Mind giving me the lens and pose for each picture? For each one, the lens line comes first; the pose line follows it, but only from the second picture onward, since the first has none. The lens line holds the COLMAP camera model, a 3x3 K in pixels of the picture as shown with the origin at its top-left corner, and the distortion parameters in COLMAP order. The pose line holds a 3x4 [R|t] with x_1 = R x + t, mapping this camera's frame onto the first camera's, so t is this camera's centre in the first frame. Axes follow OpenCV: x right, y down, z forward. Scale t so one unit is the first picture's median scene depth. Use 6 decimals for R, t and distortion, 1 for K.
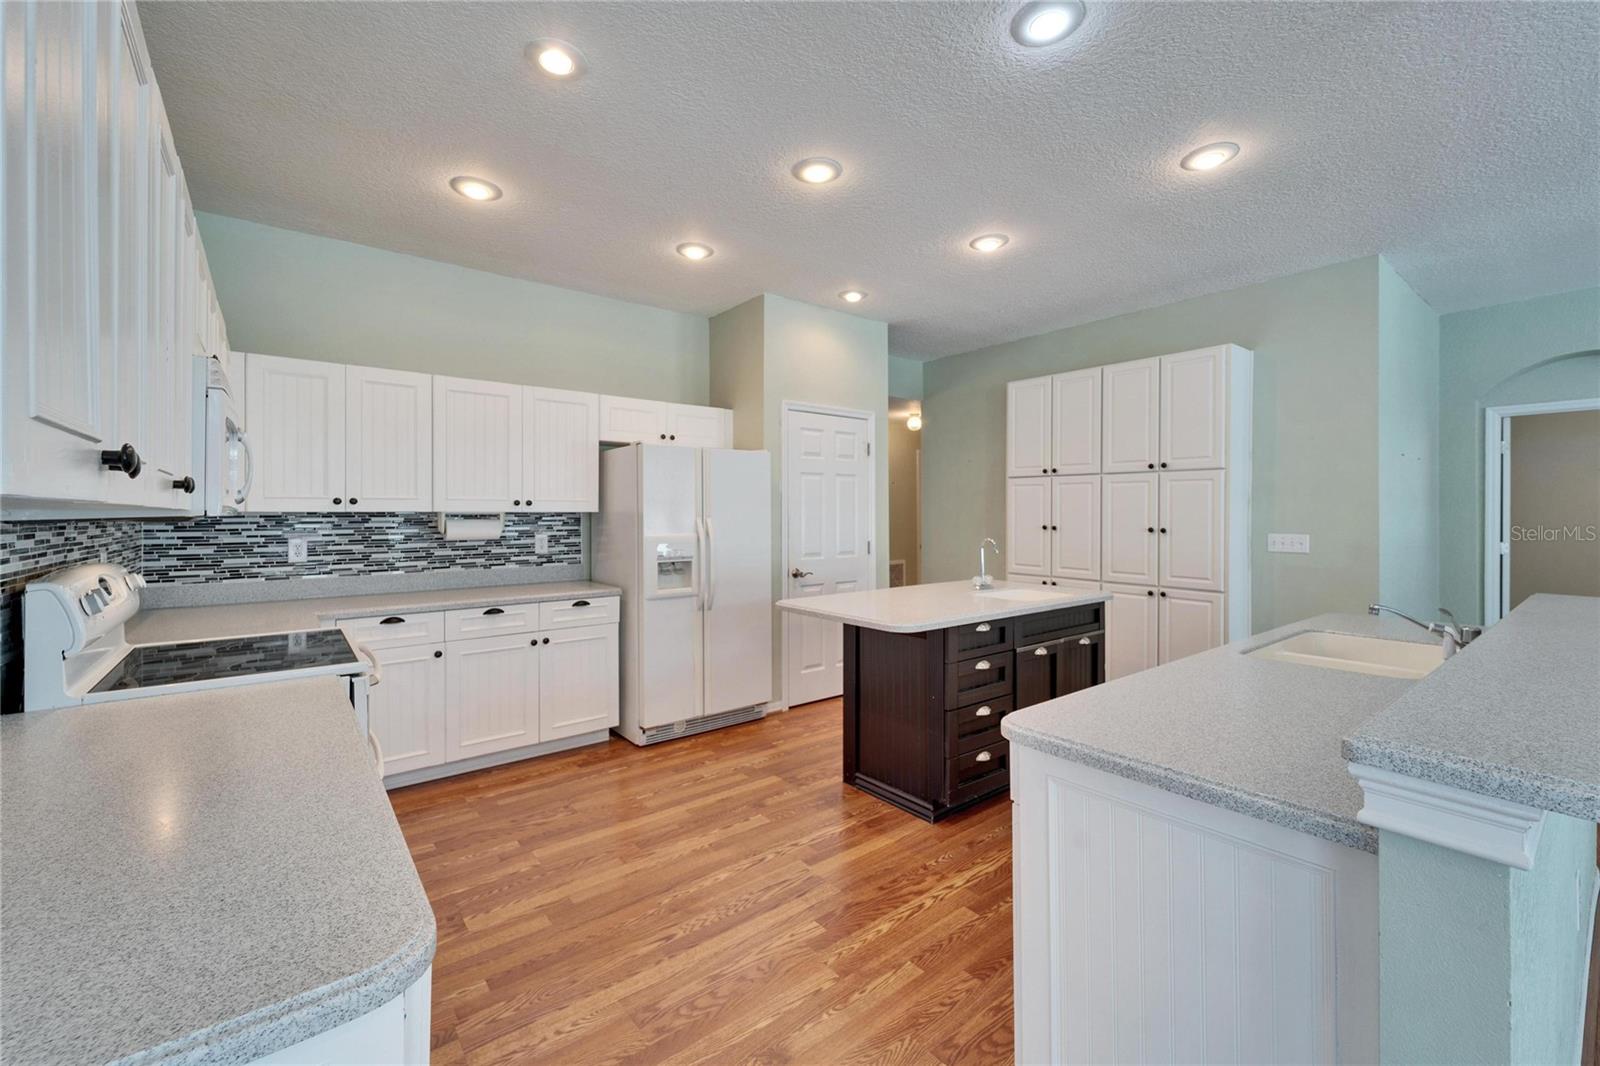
lens RADIAL K [[657.0, 0, 788.6], [0, 657.0, 513.6], [0, 0, 1]] dist [0.005415, -0.001706]
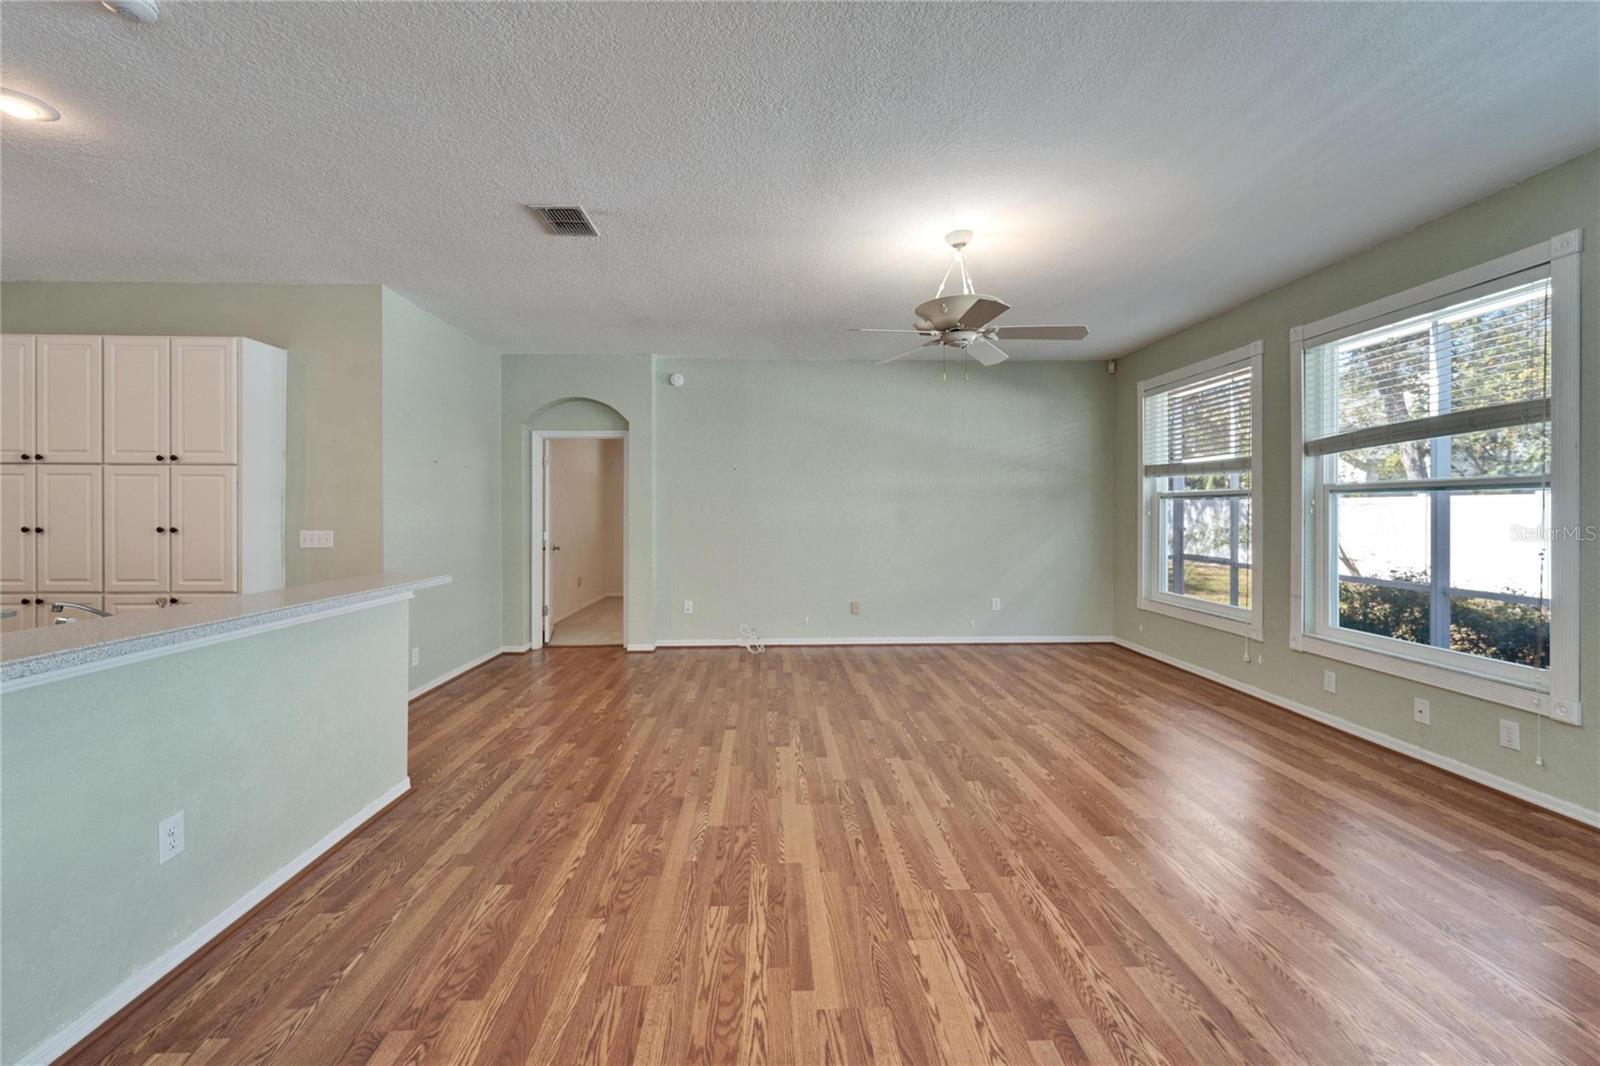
lens RADIAL K [[657.0, 0, 790.7], [0, 657.0, 510.3], [0, 0, 1]] dist [0.005415, -0.001706]
pose [[0.587886, -0.000189, 0.808944, 0.409267], [0.004458, 0.999986, -0.003005, 0.006248], [-0.808931, 0.005373, 0.587878, -0.263975]]
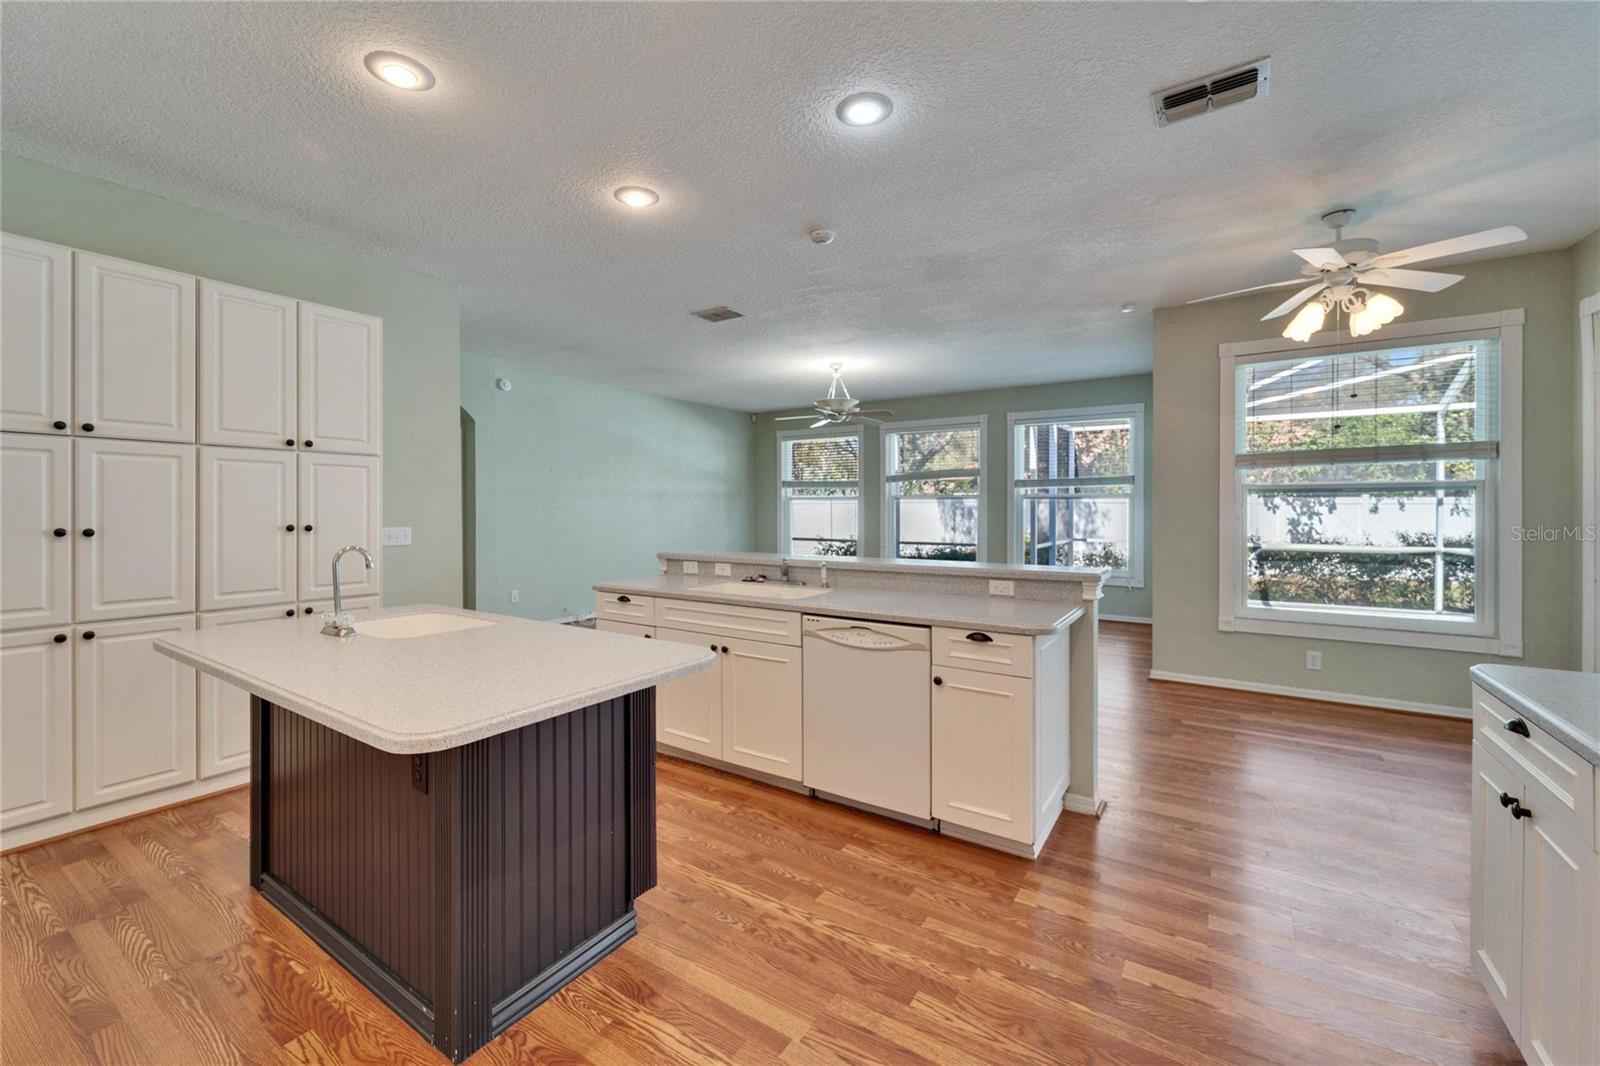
lens RADIAL K [[657.0, 0, 794.9], [0, 657.0, 507.9], [0, 0, 1]] dist [0.005415, -0.001706]
pose [[-0.322279, -0.001037, 0.946644, -0.423144], [0.002912, 0.999994, 0.002086, 0.002497], [-0.946640, 0.003429, -0.322274, 0.862457]]
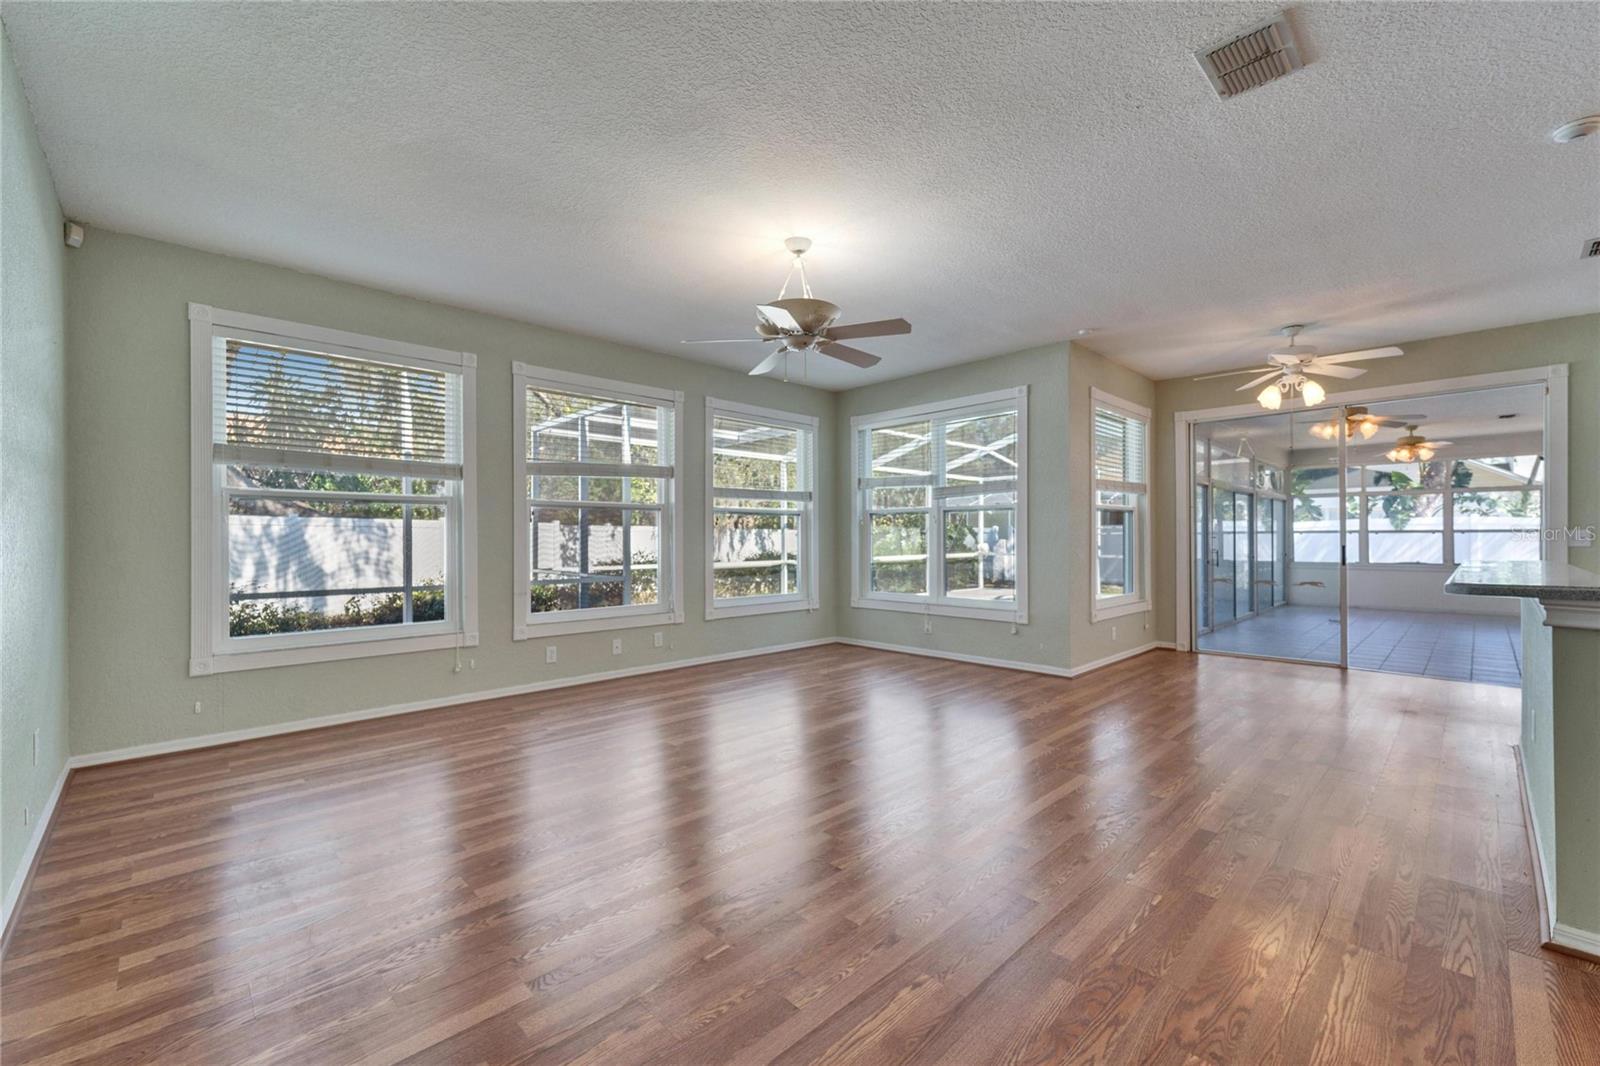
lens RADIAL K [[657.0, 0, 785.3], [0, 657.0, 540.4], [0, 0, 1]] dist [0.005415, -0.001706]
pose [[-0.994720, 0.002912, -0.102581, 1.503966], [0.002347, 0.999981, 0.005627, 0.042722], [0.102595, 0.005356, -0.994709, 1.146208]]
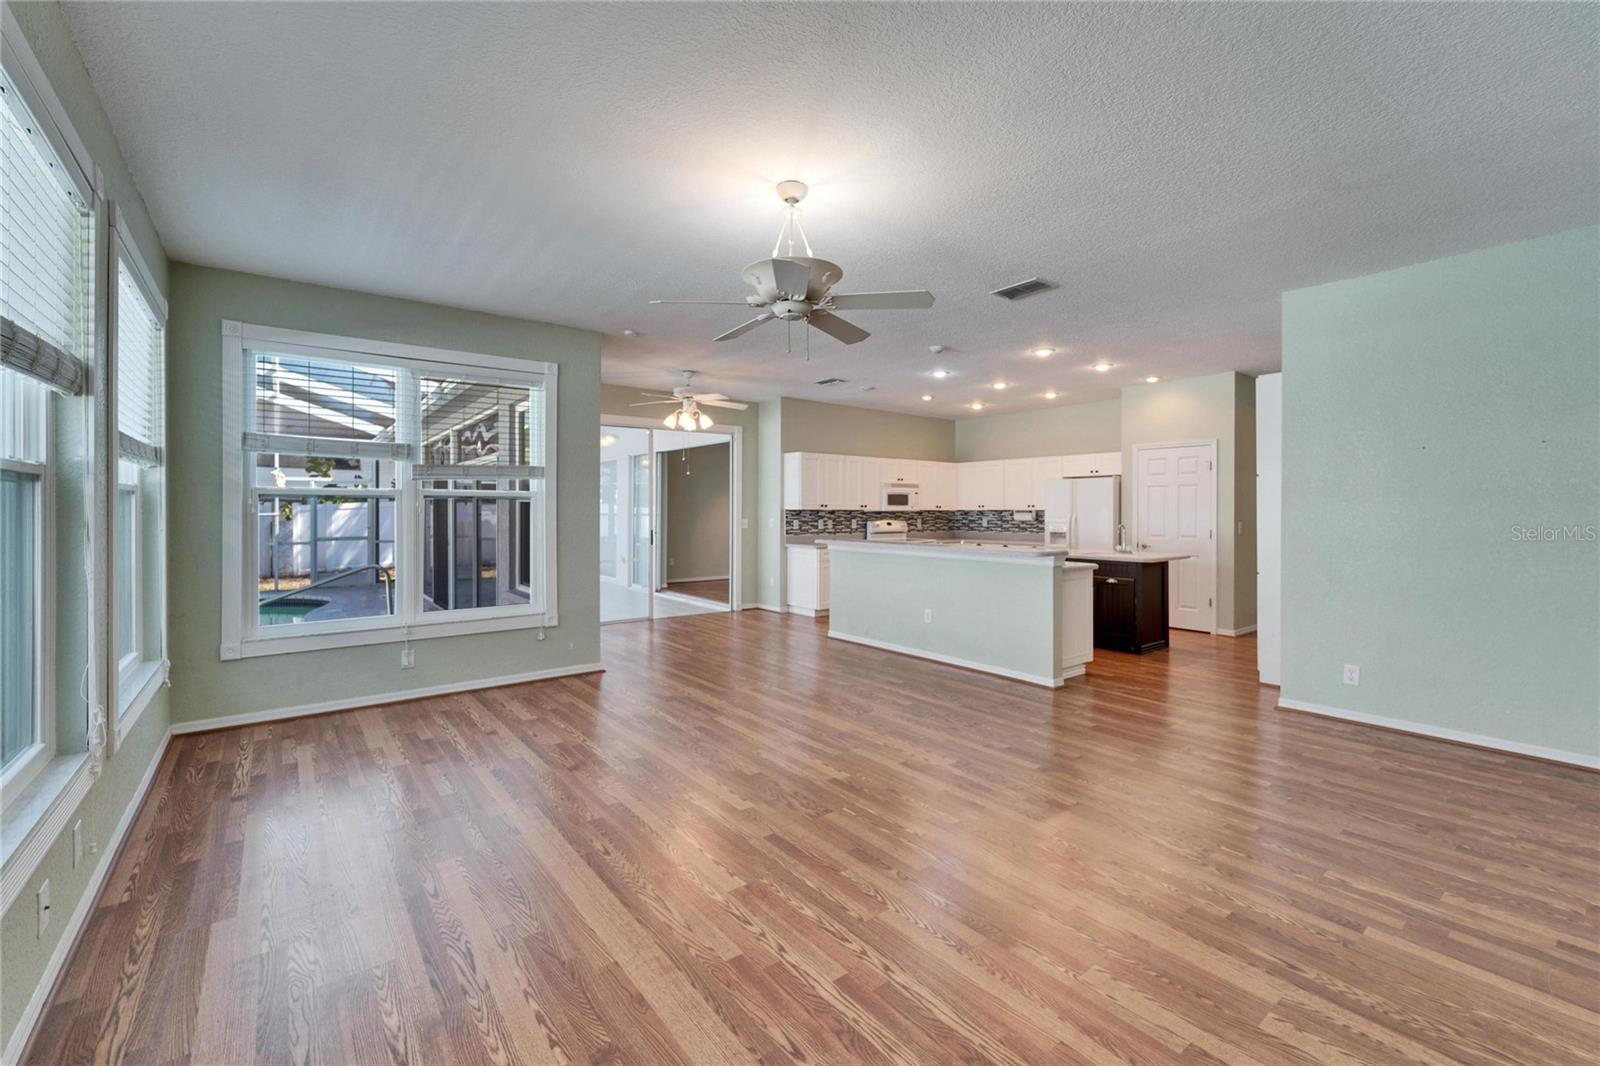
lens RADIAL K [[657.0, 0, 793.5], [0, 657.0, 523.5], [0, 0, 1]] dist [0.005415, -0.001706]
pose [[-0.001193, 0.020714, -0.999785, 2.219584], [-0.001748, 0.999784, 0.020716, -0.000855], [0.999998, 0.001772, -0.001157, 0.122389]]
